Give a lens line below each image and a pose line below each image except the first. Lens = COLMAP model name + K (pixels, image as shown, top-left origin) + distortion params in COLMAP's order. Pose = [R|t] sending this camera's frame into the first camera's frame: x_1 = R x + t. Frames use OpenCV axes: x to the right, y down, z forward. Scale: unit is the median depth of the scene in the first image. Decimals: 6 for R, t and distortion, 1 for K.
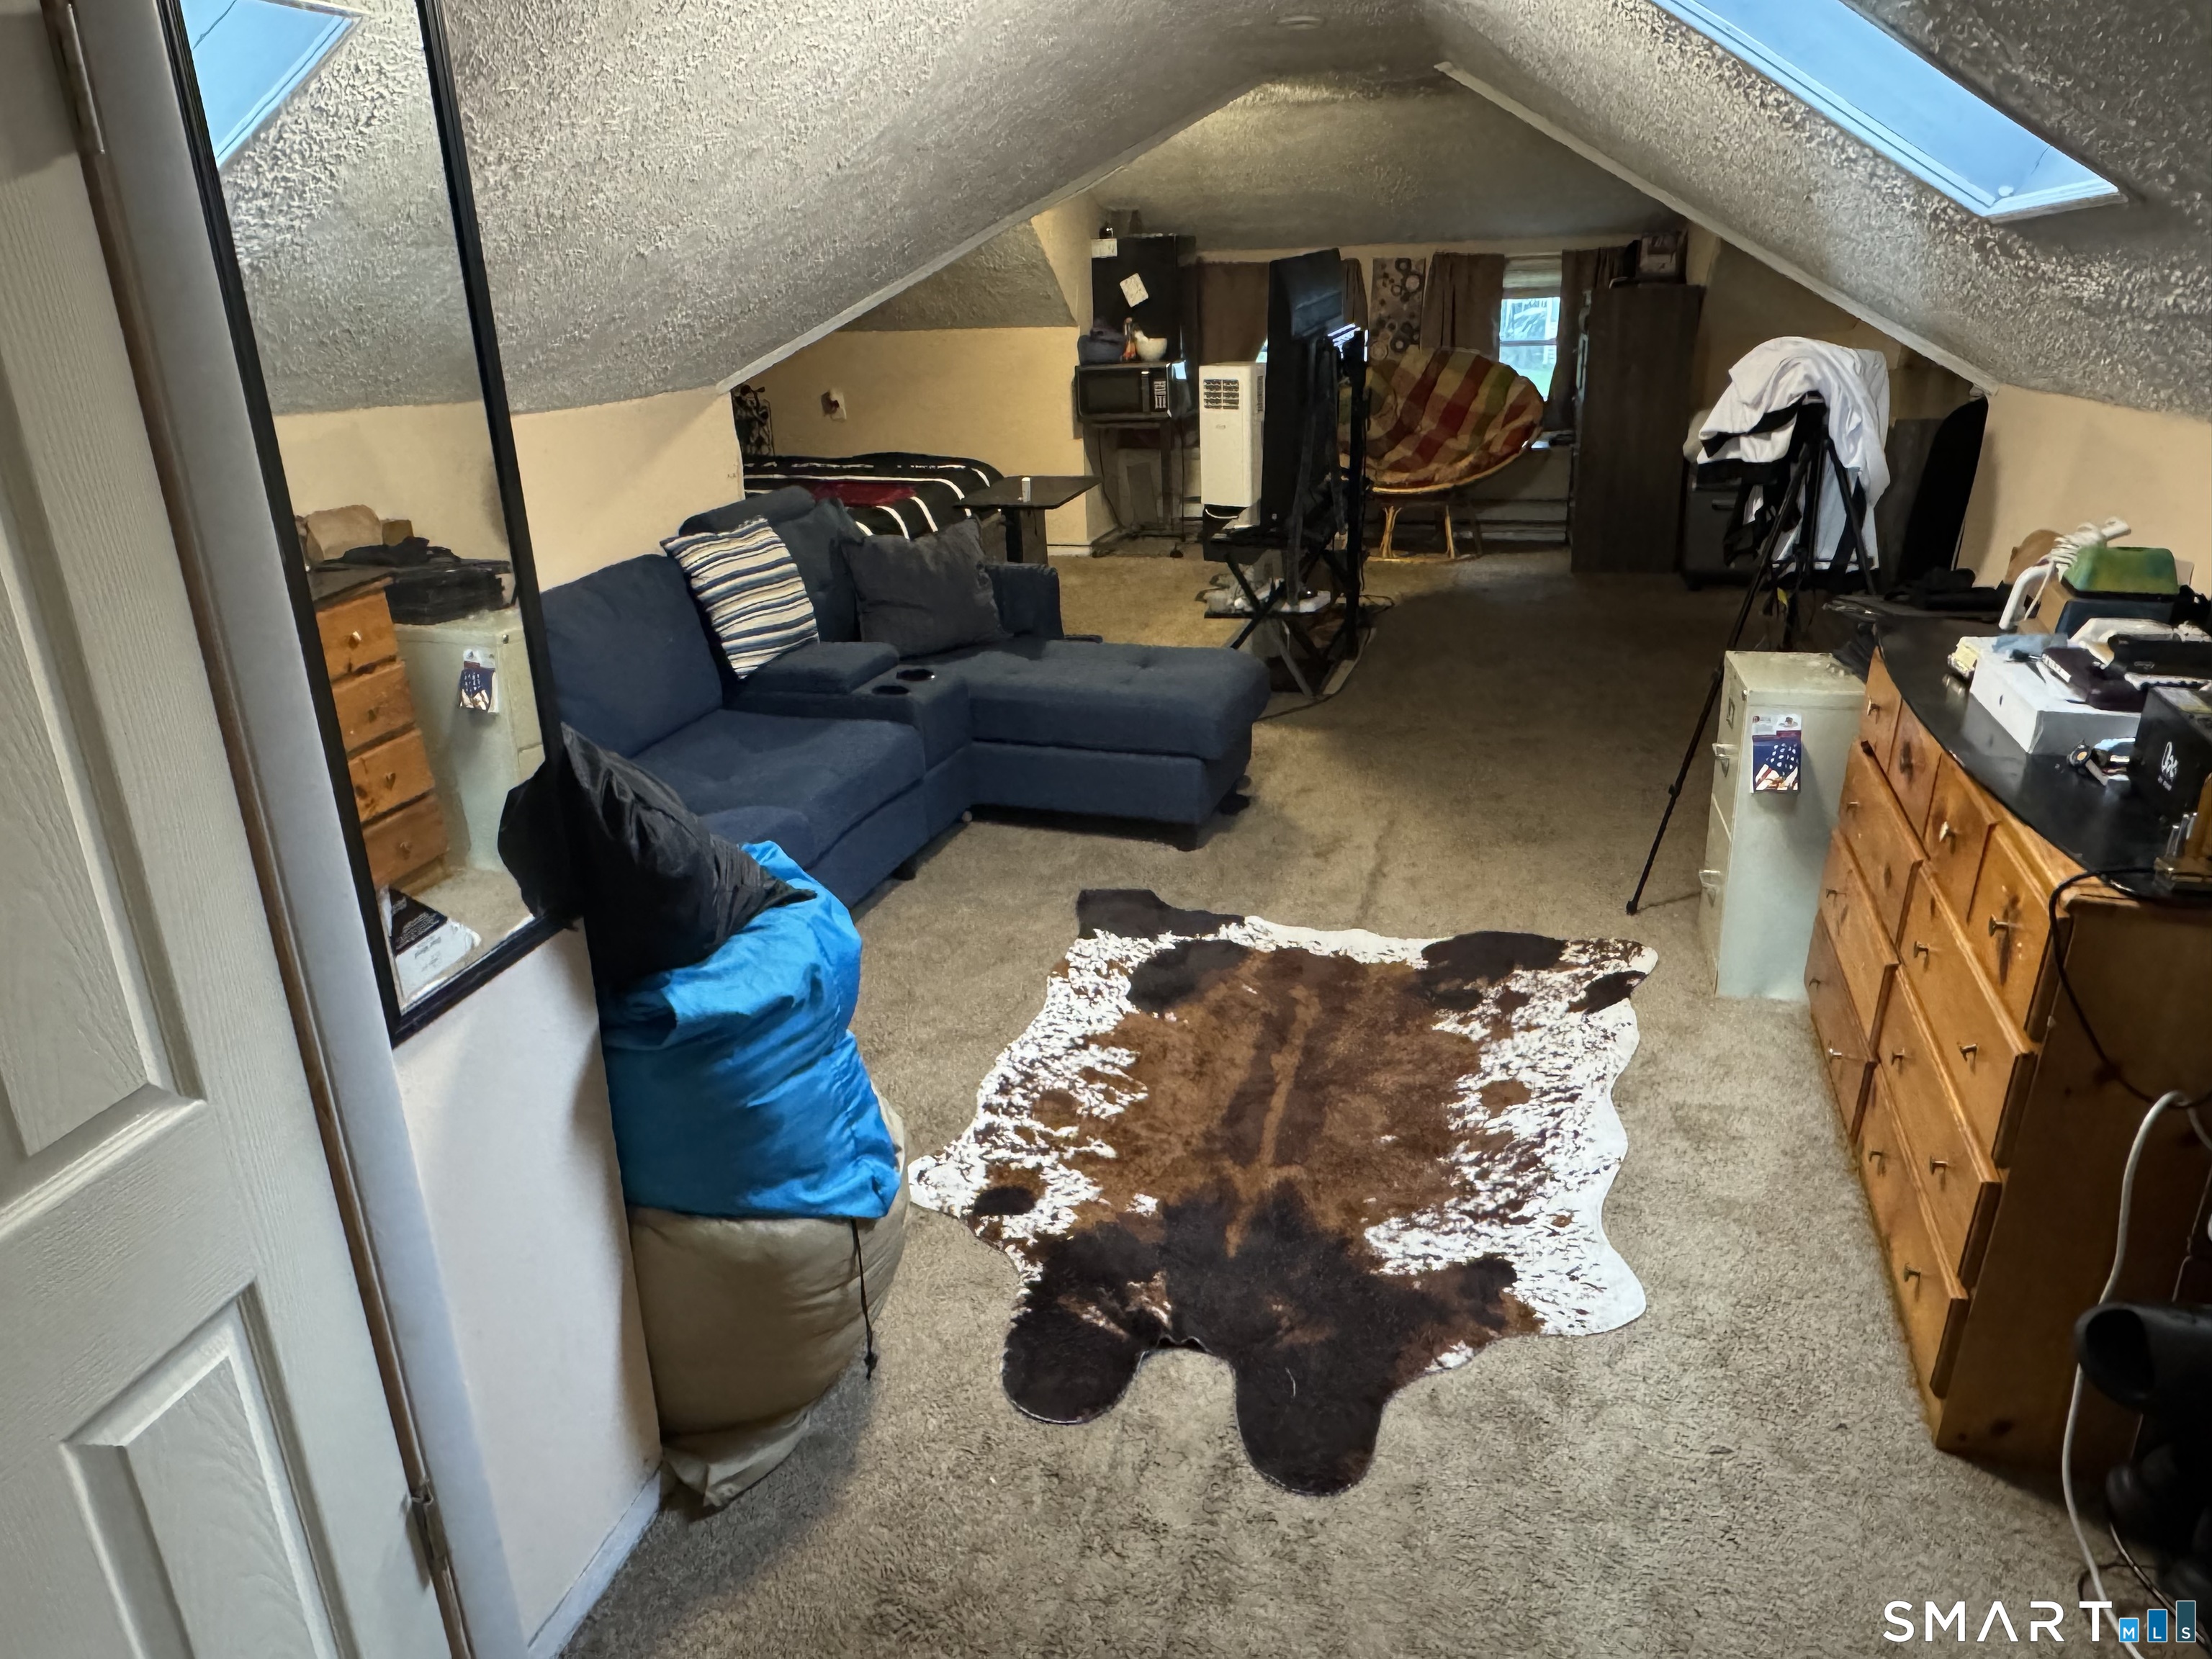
lens RADIAL K [[1518.9, 0, 1099.6], [0, 1518.9, 835.9], [0, 0, 1]] dist [-0.000395, -0.000260]
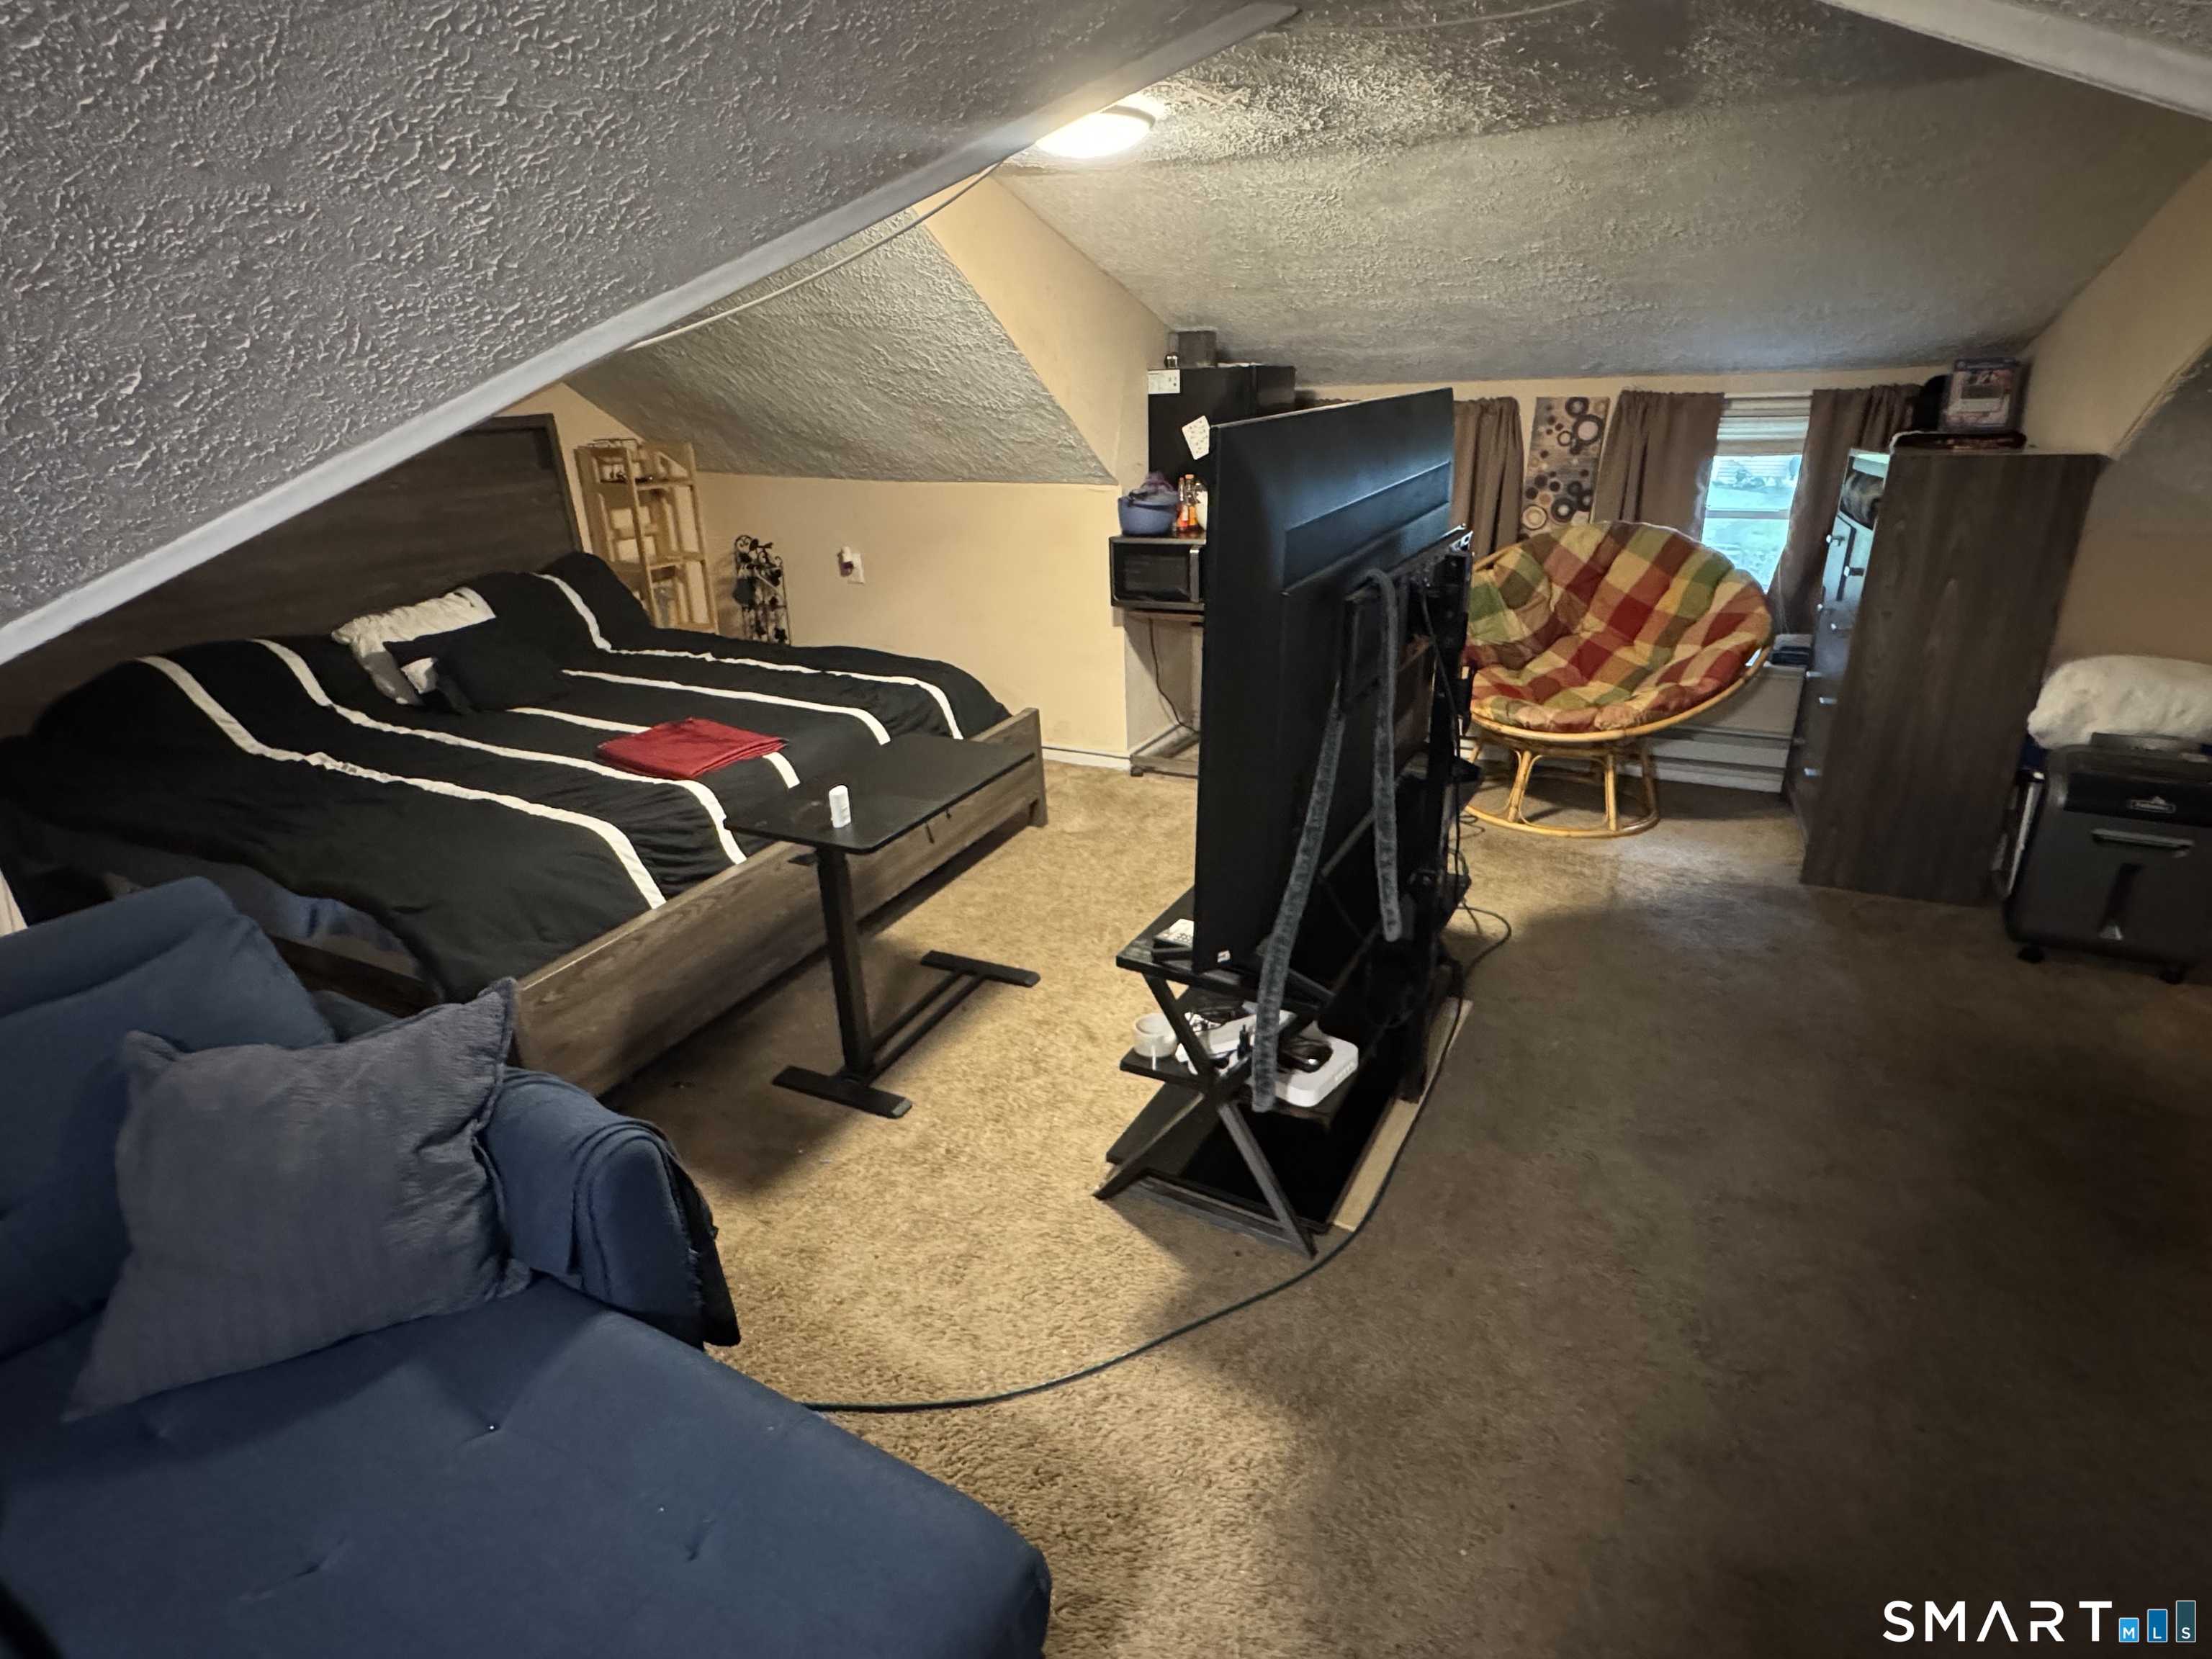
lens RADIAL K [[1097.7, 0, 1123.5], [0, 1097.7, 820.5], [0, 0, 1]] dist [-0.001119, -0.000230]
pose [[0.980990, 0.077993, -0.177696, 0.223429], [-0.075175, 0.996915, 0.022546, -0.403155], [0.178906, -0.008759, 0.983827, 1.023163]]
